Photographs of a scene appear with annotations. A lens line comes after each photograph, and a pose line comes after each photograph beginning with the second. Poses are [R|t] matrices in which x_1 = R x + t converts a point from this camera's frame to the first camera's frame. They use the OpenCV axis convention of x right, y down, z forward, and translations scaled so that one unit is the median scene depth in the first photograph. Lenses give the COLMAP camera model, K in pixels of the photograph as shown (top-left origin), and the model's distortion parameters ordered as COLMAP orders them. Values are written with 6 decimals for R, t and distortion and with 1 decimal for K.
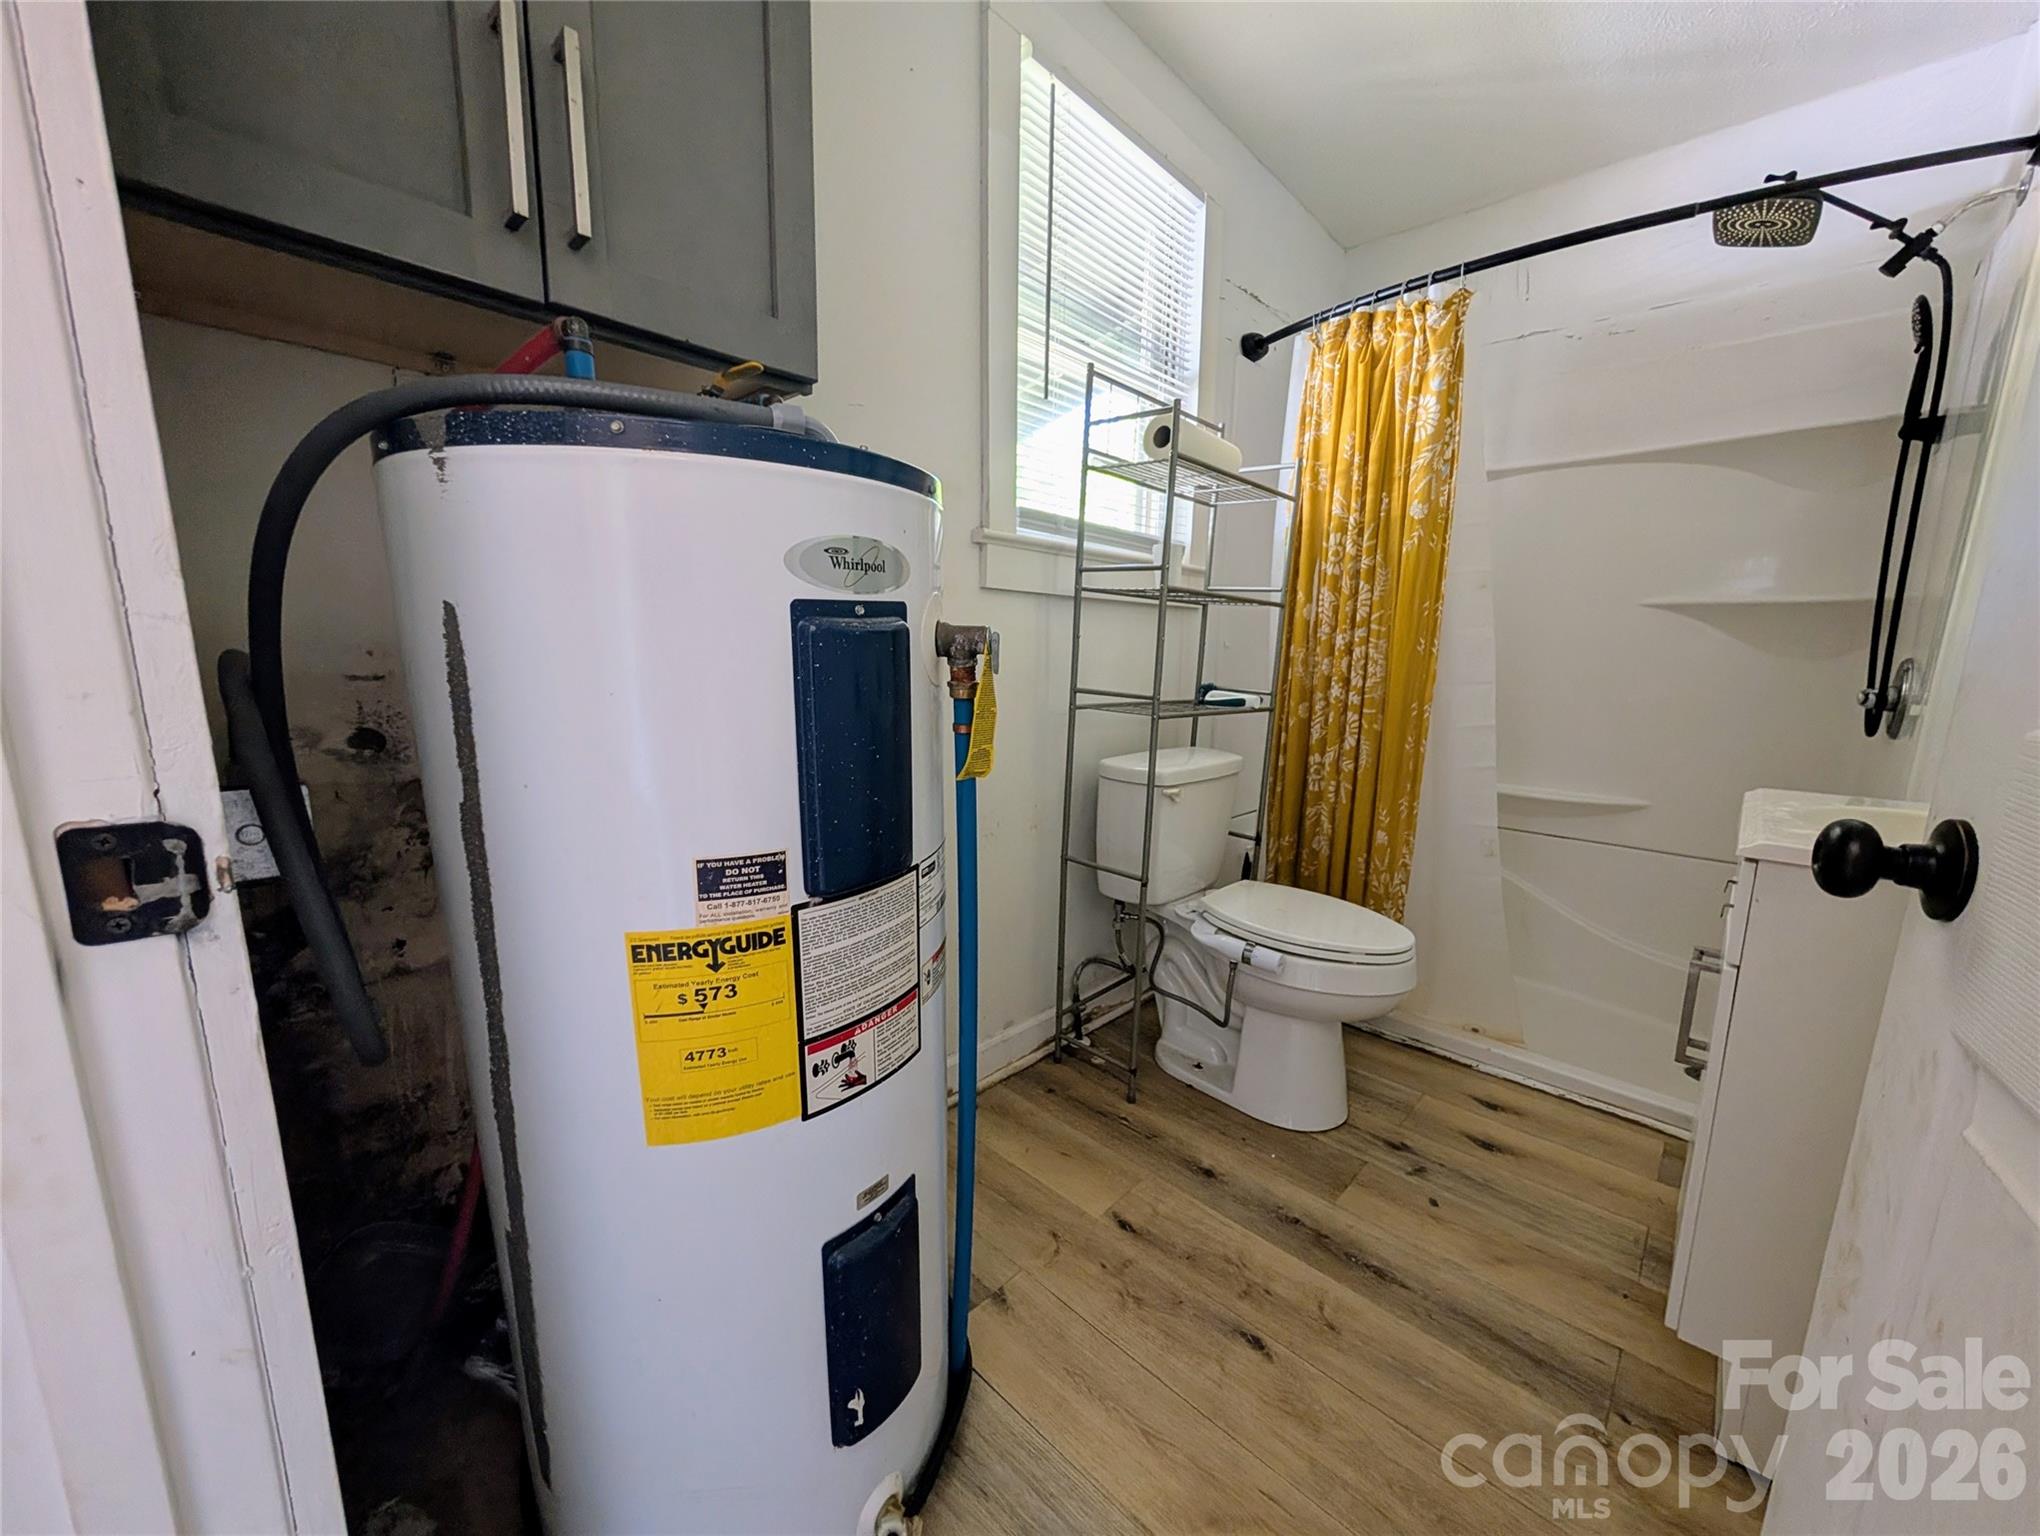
lens RADIAL K [[772.9, 0, 1020.4], [0, 772.9, 775.9], [0, 0, 1]] dist [-0.000967, 0.000898]
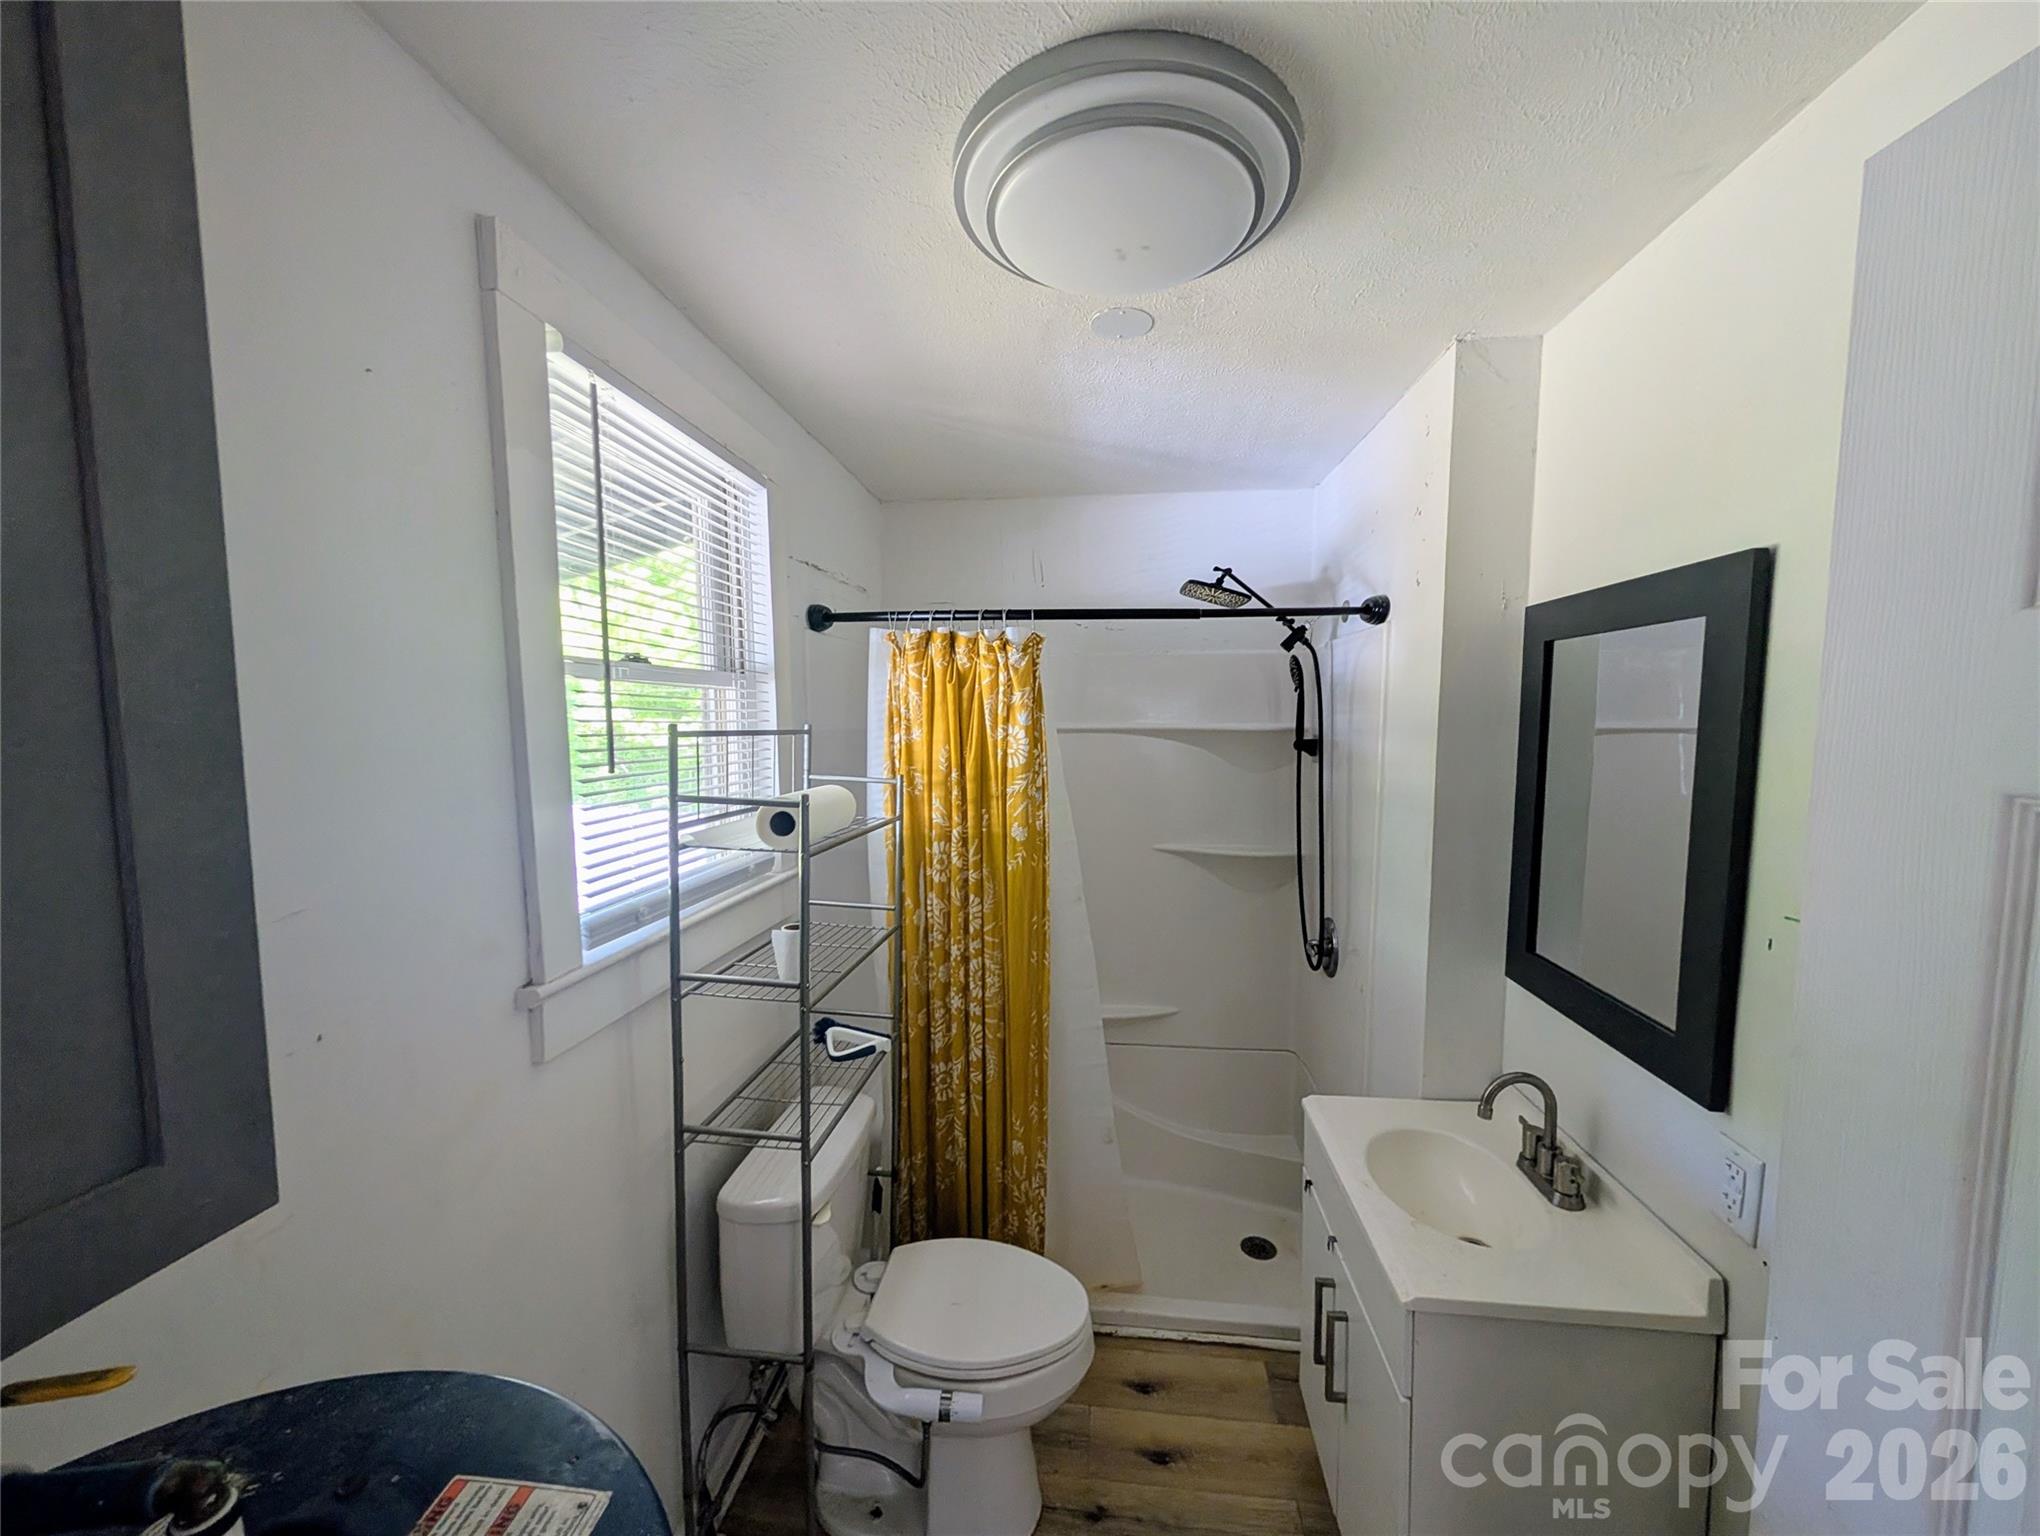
lens RADIAL K [[772.9, 0, 1023.7], [0, 772.9, 776.2], [0, 0, 1]] dist [-0.000967, 0.000898]
pose [[0.801817, -0.071579, 0.593267, -0.078628], [0.122205, 0.991460, -0.045542, -0.351777], [-0.584941, 0.109016, 0.803716, 0.156407]]
